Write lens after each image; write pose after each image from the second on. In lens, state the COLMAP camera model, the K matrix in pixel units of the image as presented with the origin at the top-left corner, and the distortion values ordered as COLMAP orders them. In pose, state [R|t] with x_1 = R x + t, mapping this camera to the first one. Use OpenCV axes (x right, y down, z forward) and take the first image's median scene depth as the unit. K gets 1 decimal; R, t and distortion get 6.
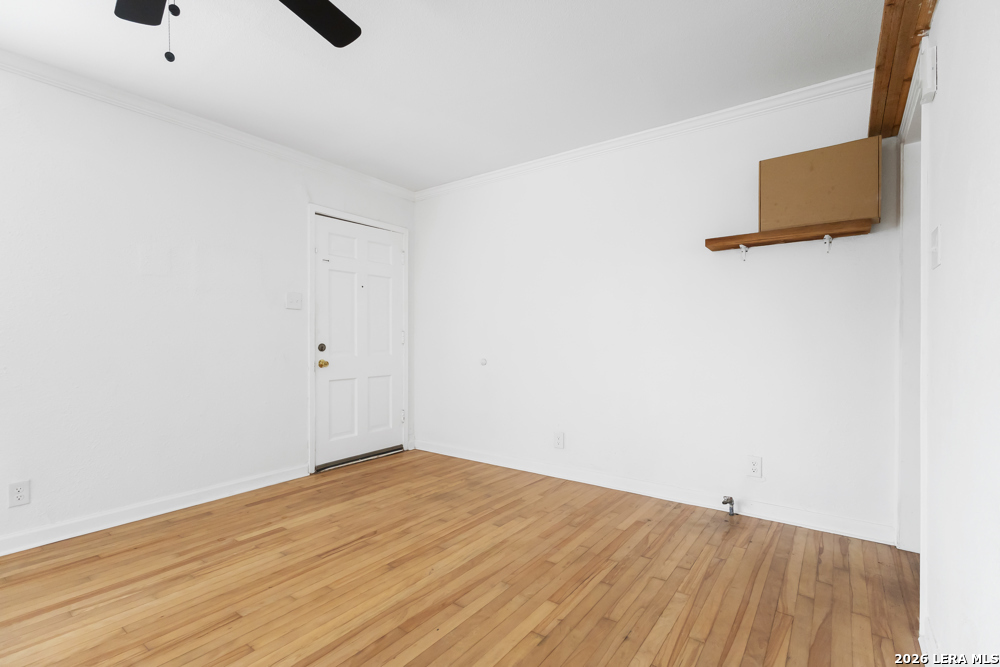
lens RADIAL K [[466.7, 0, 488.7], [0, 466.7, 328.6], [0, 0, 1]] dist [0.009956, 0.000975]
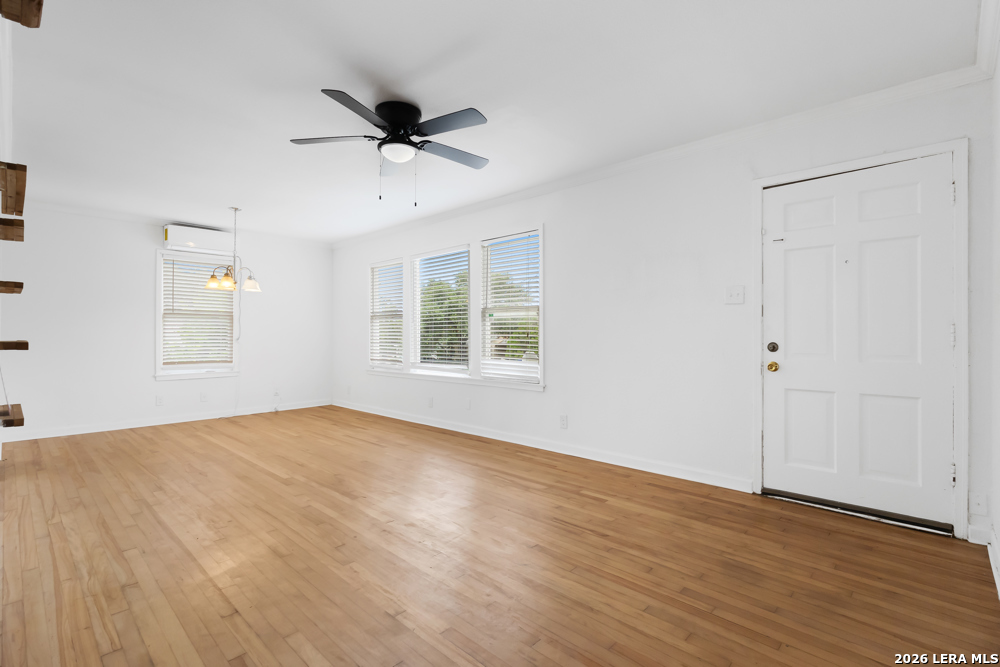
lens RADIAL K [[466.7, 0, 495.1], [0, 466.7, 330.4], [0, 0, 1]] dist [0.009956, 0.000975]
pose [[-0.116422, -0.005719, -0.993183, 0.672974], [0.024464, 0.999664, -0.008624, 0.007619], [0.992898, -0.025302, -0.116243, 0.792564]]
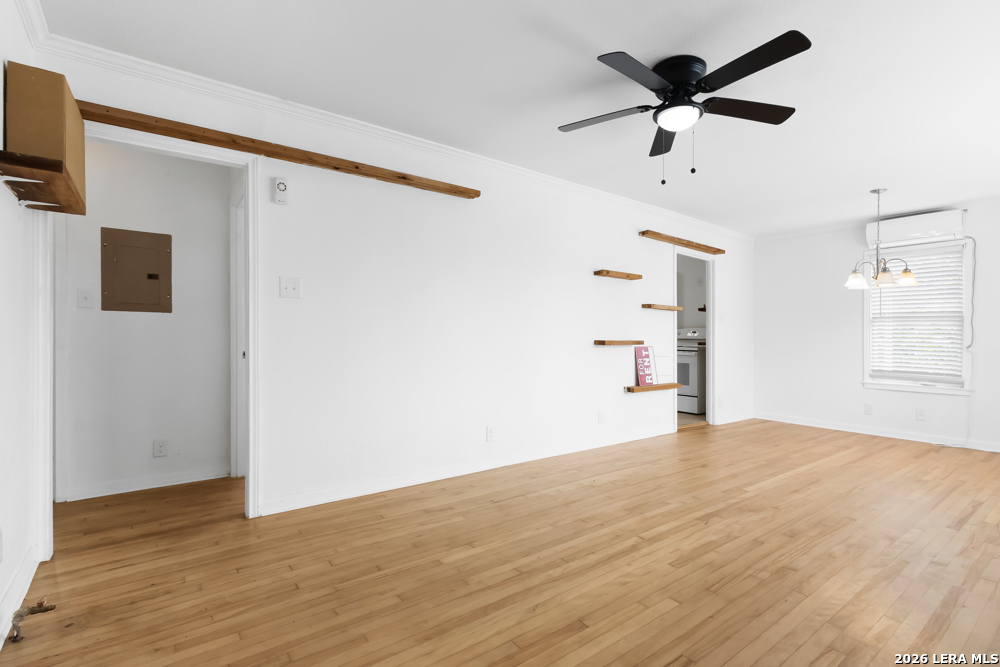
lens RADIAL K [[466.7, 0, 513.8], [0, 466.7, 351.0], [0, 0, 1]] dist [0.009956, 0.000975]
pose [[-0.966304, -0.013380, 0.257056, -0.222805], [-0.012297, 0.999907, 0.005821, 0.024863], [-0.257110, 0.002464, -0.966379, 1.370393]]
